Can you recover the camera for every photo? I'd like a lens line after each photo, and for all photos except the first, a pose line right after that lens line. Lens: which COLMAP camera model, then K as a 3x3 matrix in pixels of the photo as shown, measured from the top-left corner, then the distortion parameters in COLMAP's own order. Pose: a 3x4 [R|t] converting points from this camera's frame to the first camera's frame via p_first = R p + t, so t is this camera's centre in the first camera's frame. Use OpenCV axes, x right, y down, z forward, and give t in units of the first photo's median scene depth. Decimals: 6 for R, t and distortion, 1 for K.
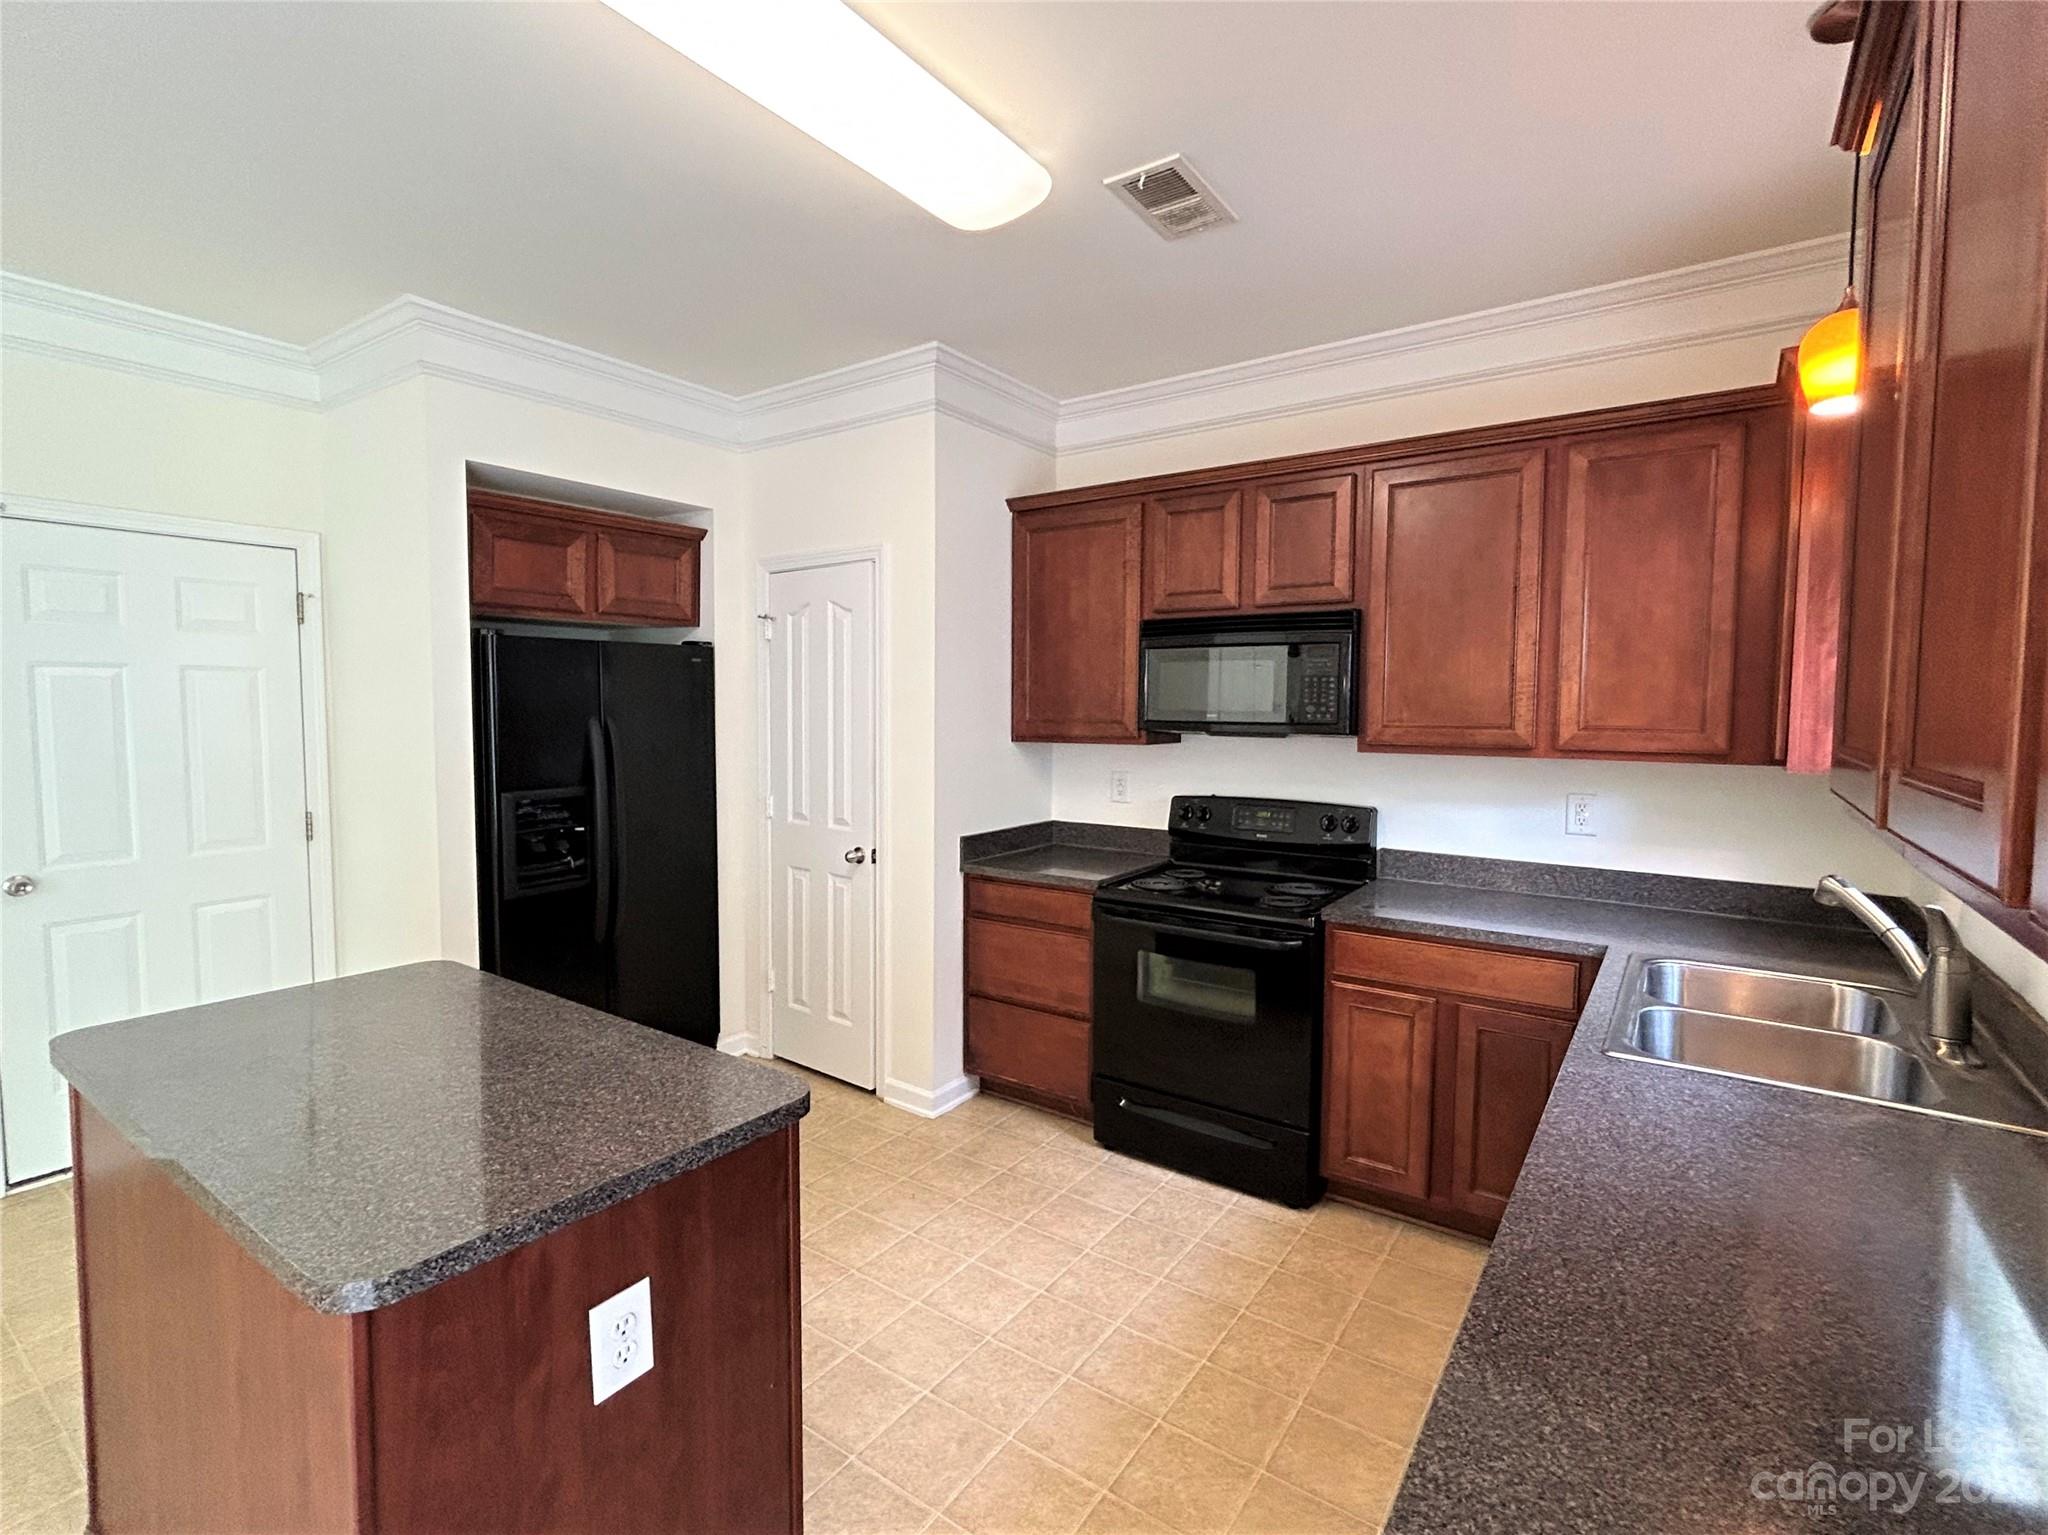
lens RADIAL K [[942.7, 0, 1021.5], [0, 942.7, 760.4], [0, 0, 1]] dist [0.002553, -0.000205]
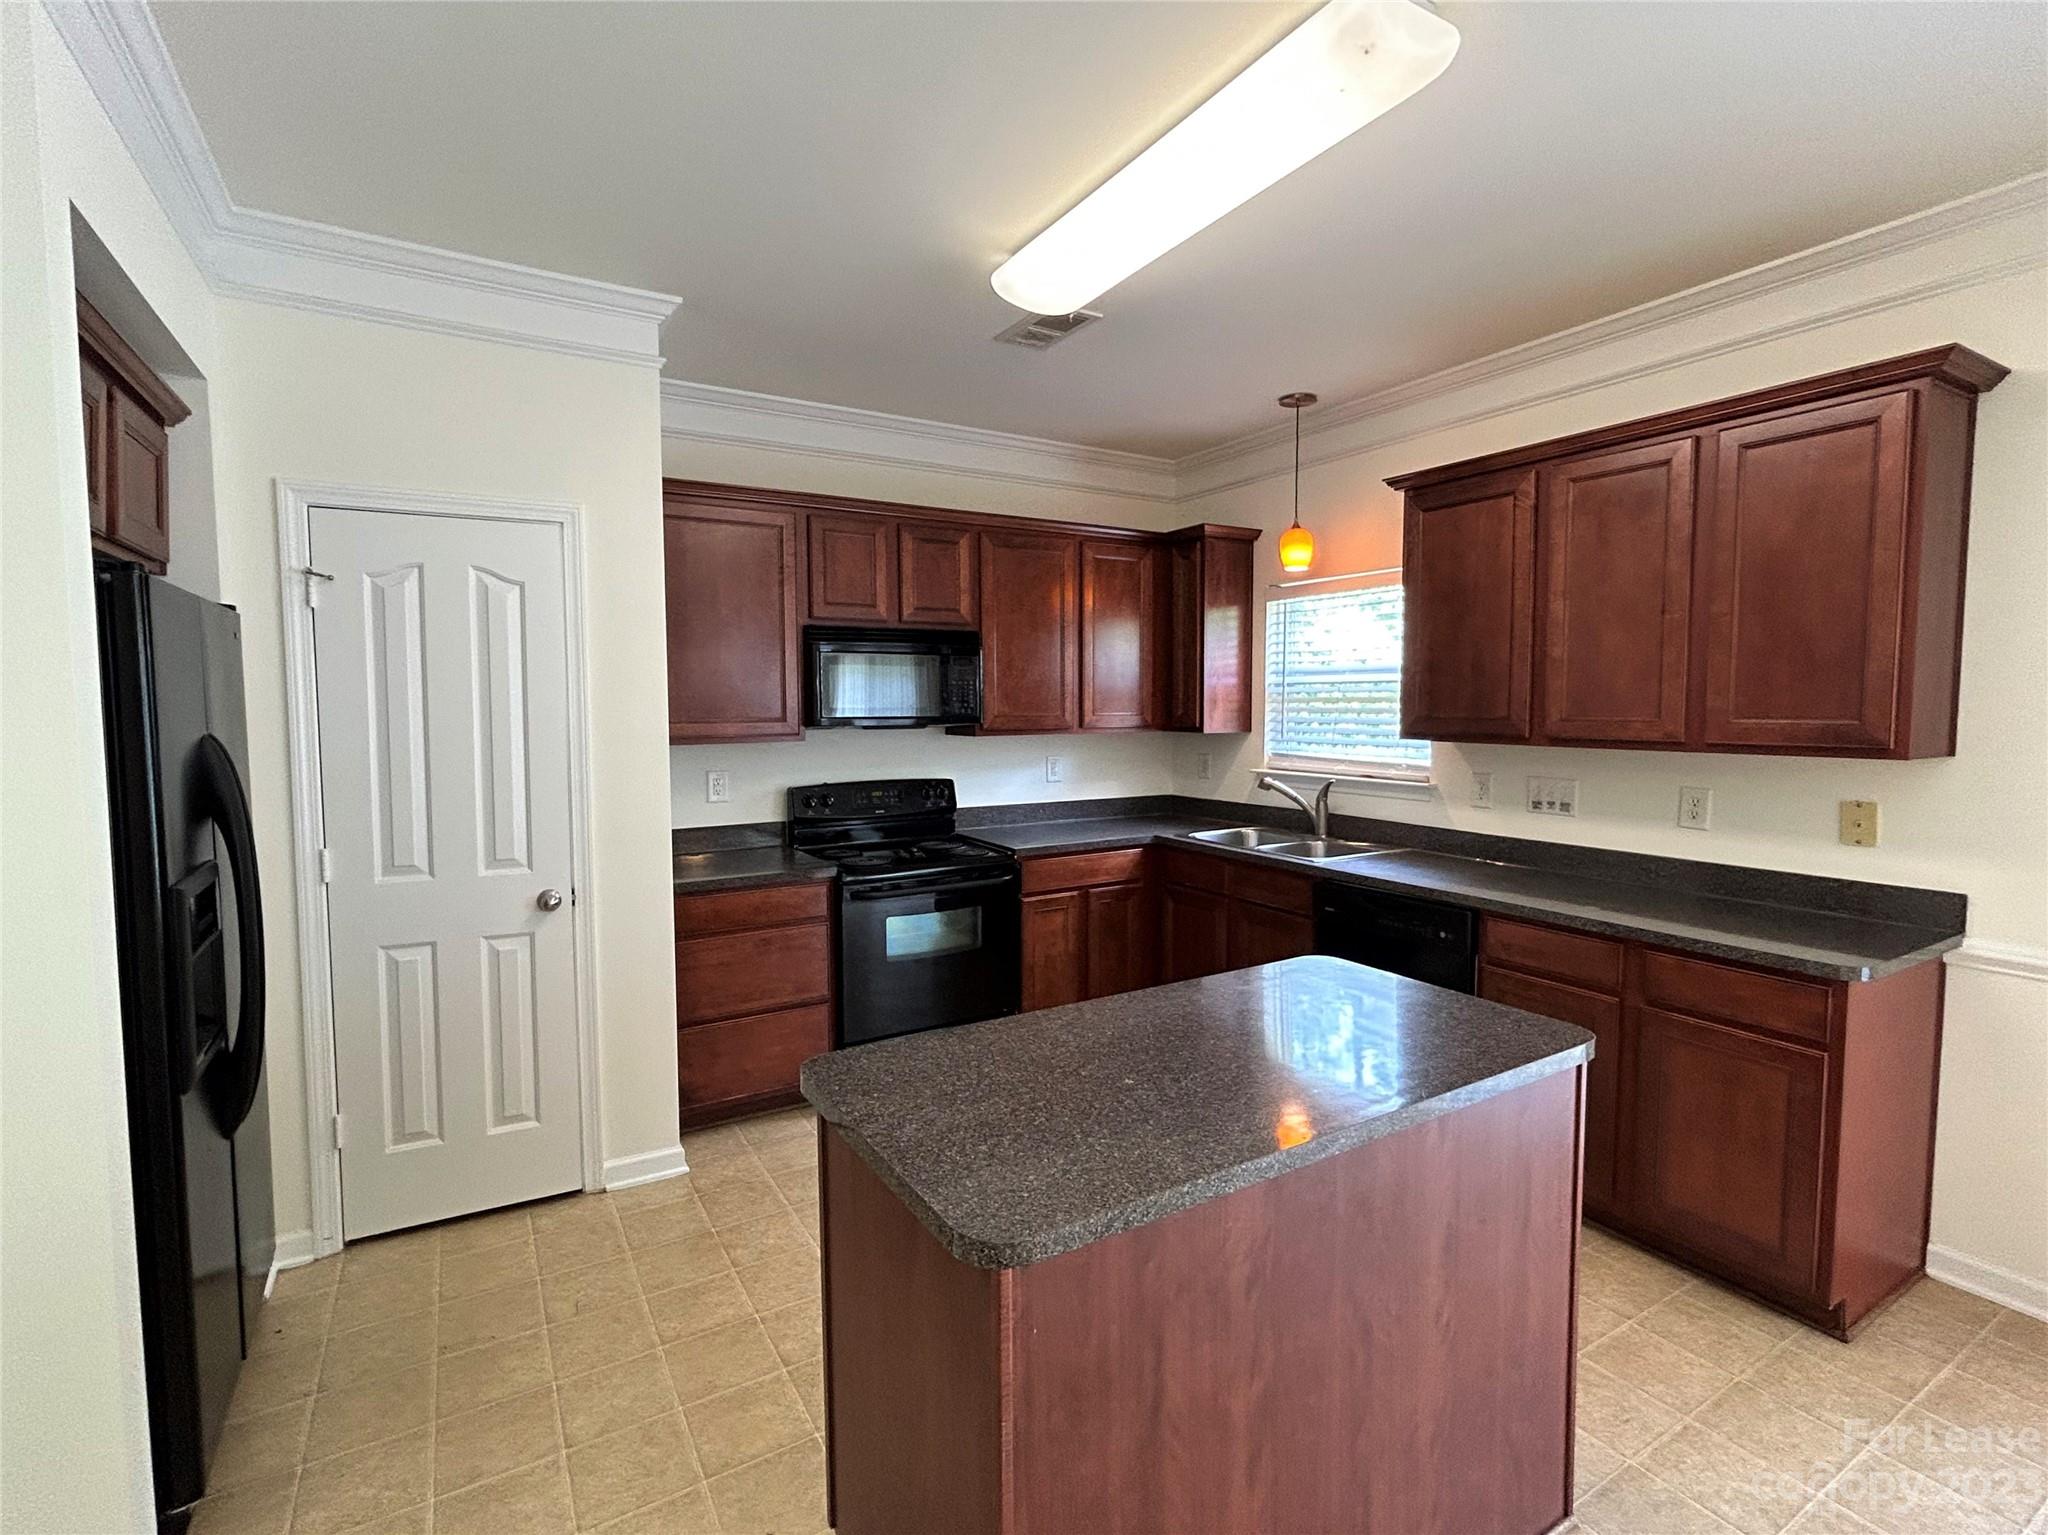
lens RADIAL K [[942.7, 0, 1021.5], [0, 942.7, 760.4], [0, 0, 1]] dist [0.002553, -0.000205]
pose [[0.410382, -0.065102, 0.909587, -0.748991], [0.060236, 0.997205, 0.044197, -0.026750], [-0.909922, 0.036652, 0.413156, 0.334723]]
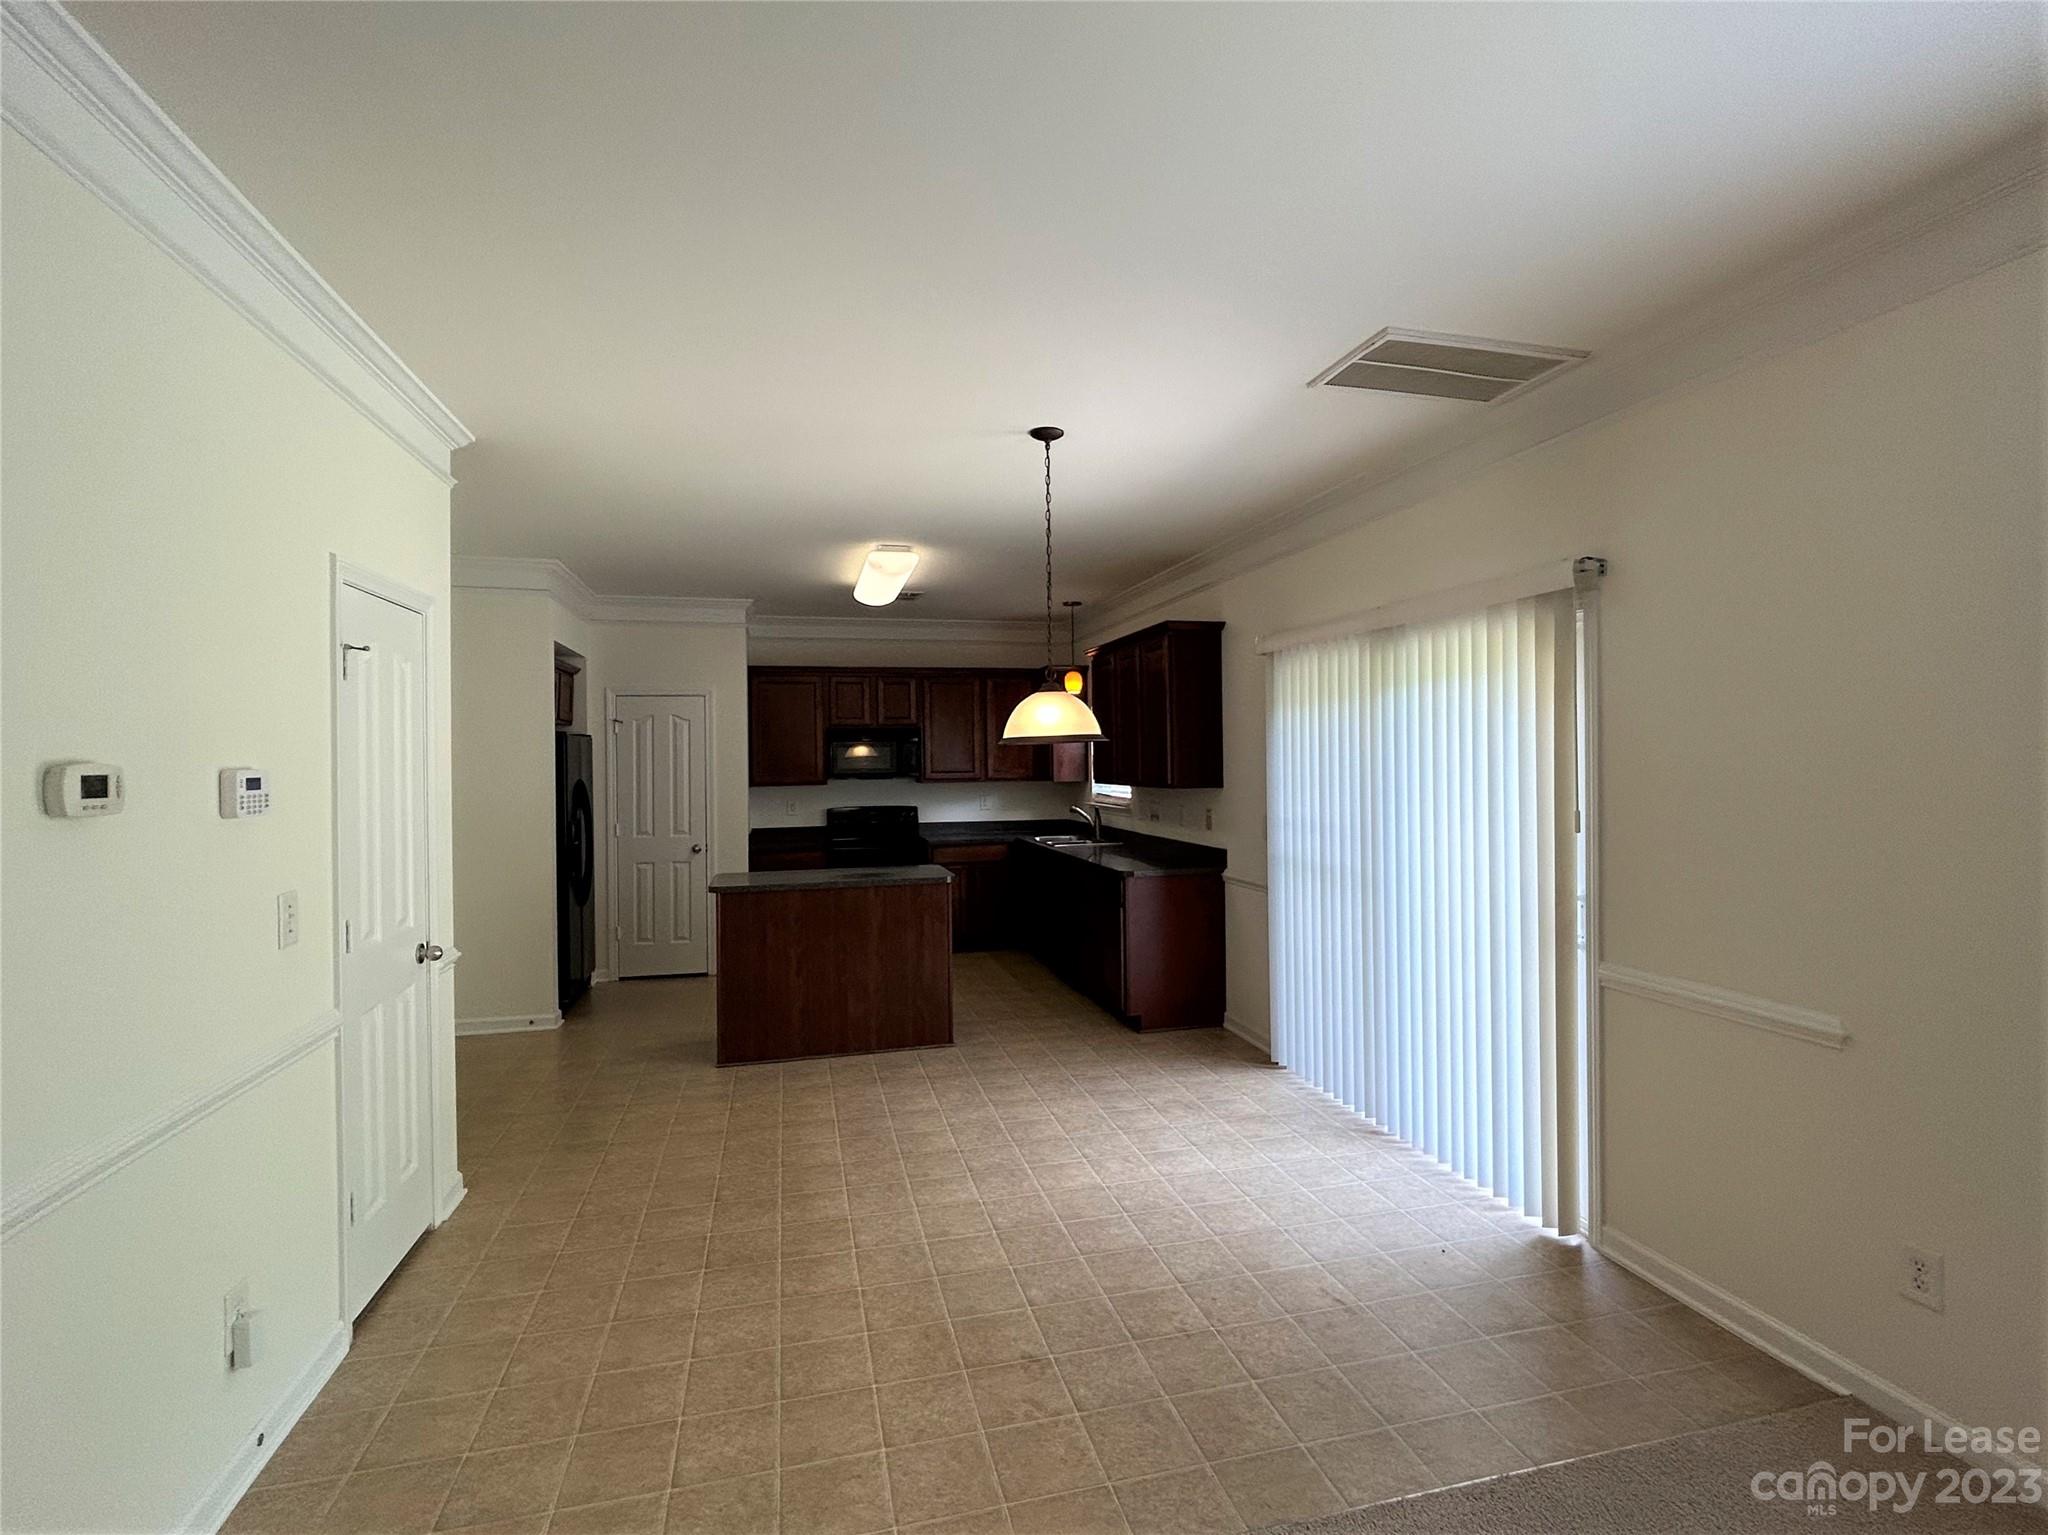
lens RADIAL K [[942.7, 0, 1021.5], [0, 942.7, 760.4], [0, 0, 1]] dist [0.002553, -0.000205]
pose [[0.654842, -0.013047, 0.755654, -1.230294], [0.060501, 0.997547, -0.035206, 0.031341], [-0.753341, 0.068772, 0.654025, -0.776961]]
